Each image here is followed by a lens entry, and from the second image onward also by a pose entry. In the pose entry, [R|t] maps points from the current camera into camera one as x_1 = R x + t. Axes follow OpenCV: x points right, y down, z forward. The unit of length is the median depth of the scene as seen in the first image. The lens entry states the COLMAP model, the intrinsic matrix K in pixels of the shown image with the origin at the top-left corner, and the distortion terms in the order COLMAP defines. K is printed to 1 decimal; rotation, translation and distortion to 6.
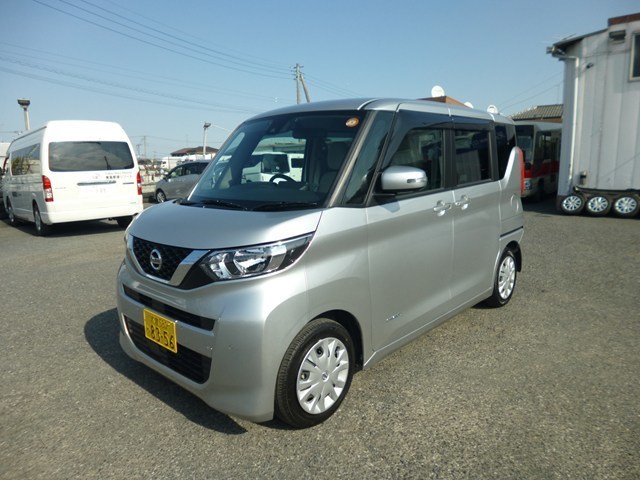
lens RADIAL K [[443.8, 0, 320.0], [0, 443.8, 240.0], [0, 0, 1]] dist [-0.024829, -0.002297]
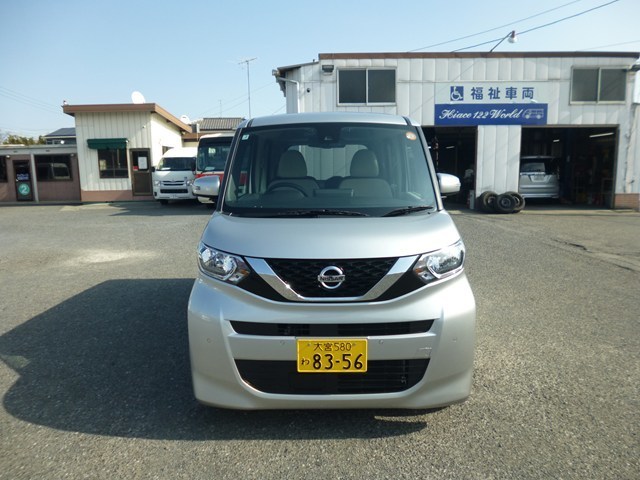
lens RADIAL K [[452.3, 0, 321.4], [0, 452.3, 237.5], [0, 0, 1]] dist [-0.044387, 0.005800]
pose [[0.752293, -0.098885, 0.651366, -0.220224], [0.116520, 0.993056, 0.016183, -0.012488], [-0.648443, 0.063723, 0.758591, 0.068075]]
